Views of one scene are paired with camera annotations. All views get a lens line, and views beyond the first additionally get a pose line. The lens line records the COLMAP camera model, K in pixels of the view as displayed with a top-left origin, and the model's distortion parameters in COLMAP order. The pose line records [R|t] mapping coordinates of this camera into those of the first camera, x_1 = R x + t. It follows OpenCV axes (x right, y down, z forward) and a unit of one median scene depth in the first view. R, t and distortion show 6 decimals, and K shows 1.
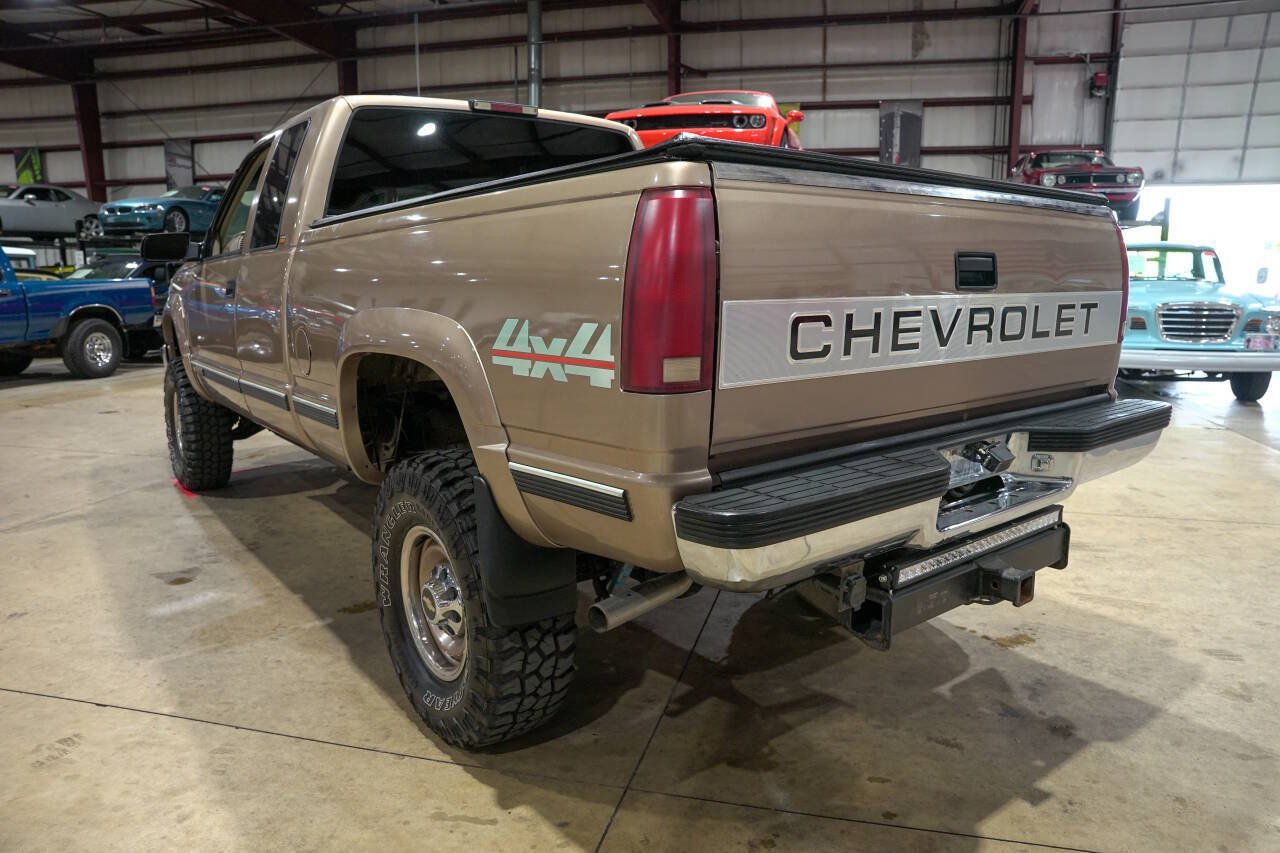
lens RADIAL K [[877.2, 0, 643.2], [0, 877.2, 425.9], [0, 0, 1]] dist [-0.143788, 0.114274]
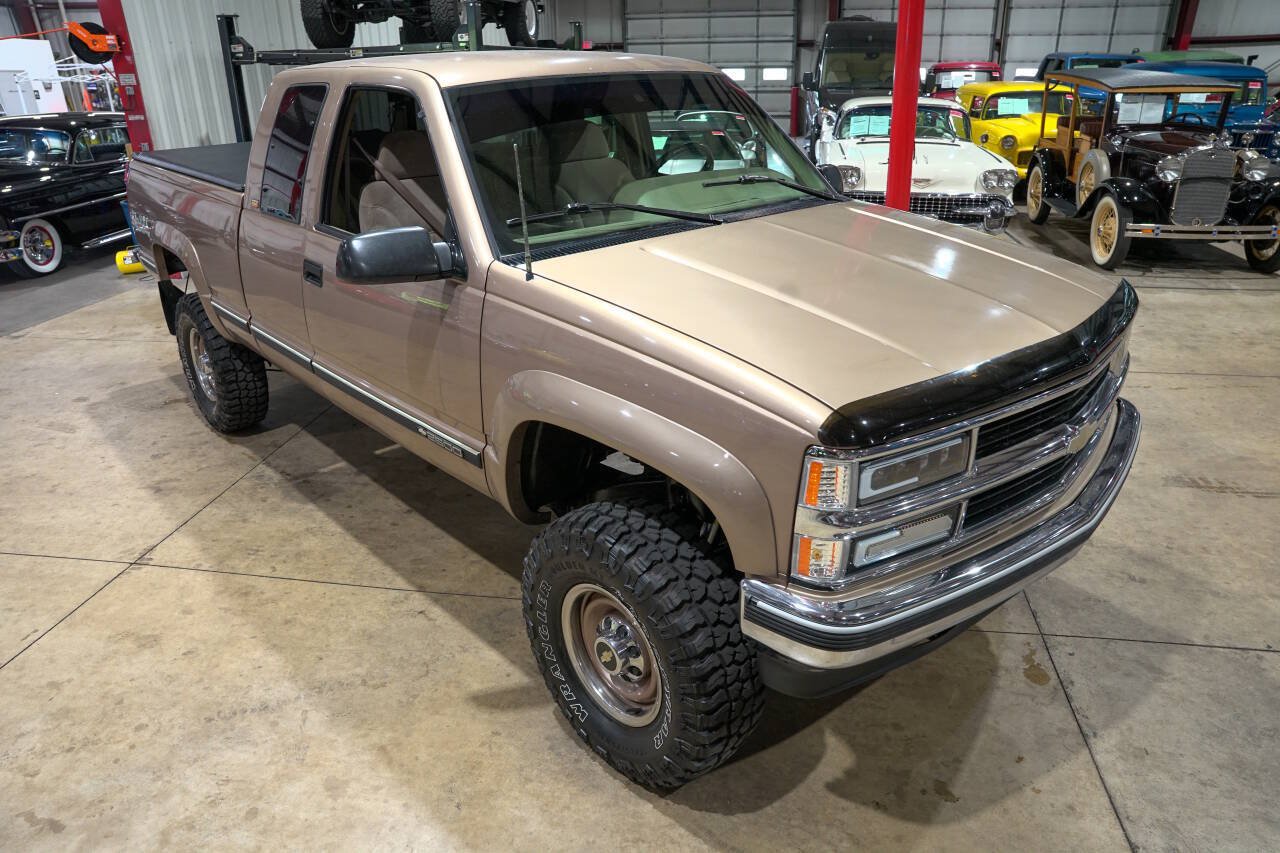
lens RADIAL K [[877.2, 0, 643.2], [0, 877.2, 425.9], [0, 0, 1]] dist [-0.143788, 0.114274]
pose [[-0.995639, 0.055214, -0.075199, -0.492325], [0.004813, 0.835385, 0.549644, -0.820739], [0.093168, 0.546885, -0.832008, 3.123087]]
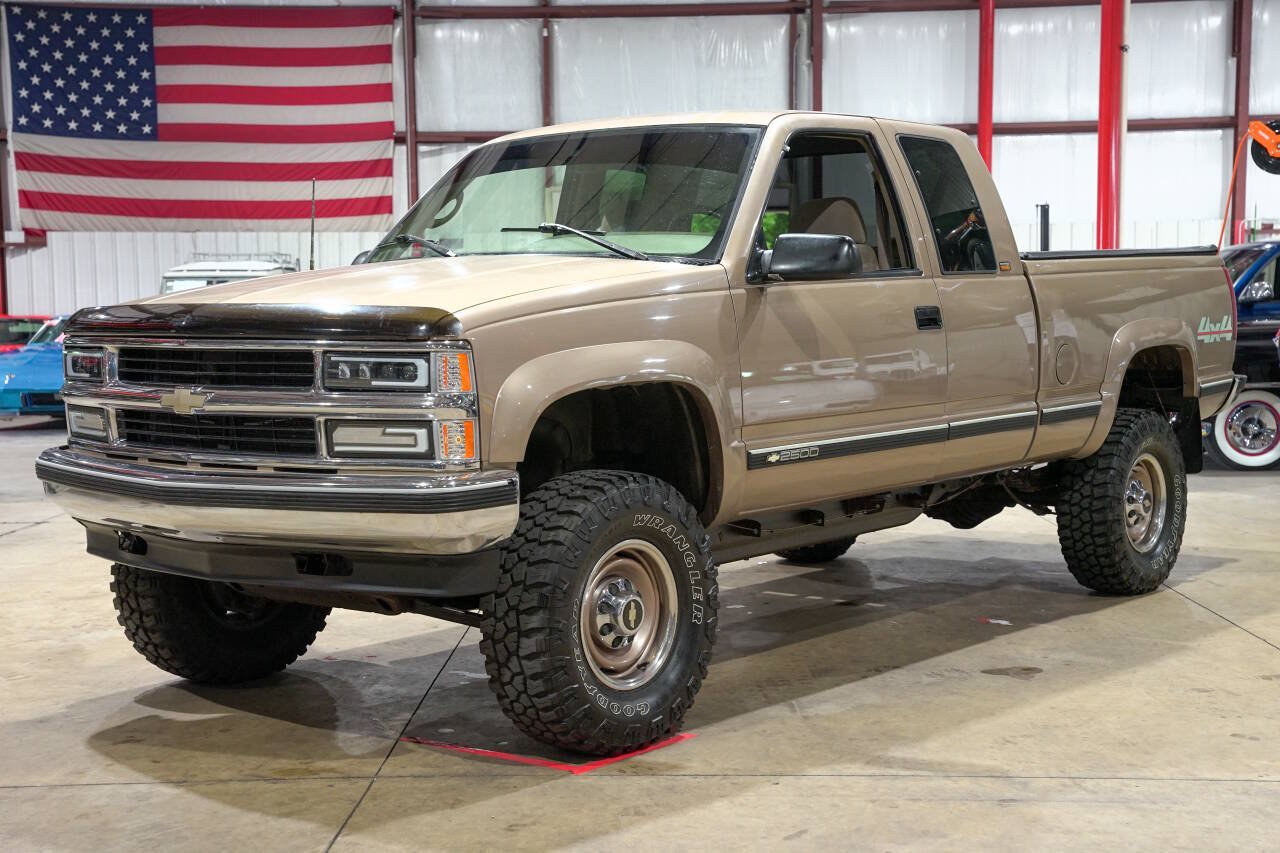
lens RADIAL K [[1796.8, 0, 640.0], [0, 1796.8, 426.5], [0, 0, 1]] dist [0.246250, 0.013110]
pose [[-0.228785, -0.059507, 0.971656, -3.063239], [0.181840, 0.977950, 0.102708, -0.415450], [-0.956343, 0.200184, -0.212920, 2.398670]]
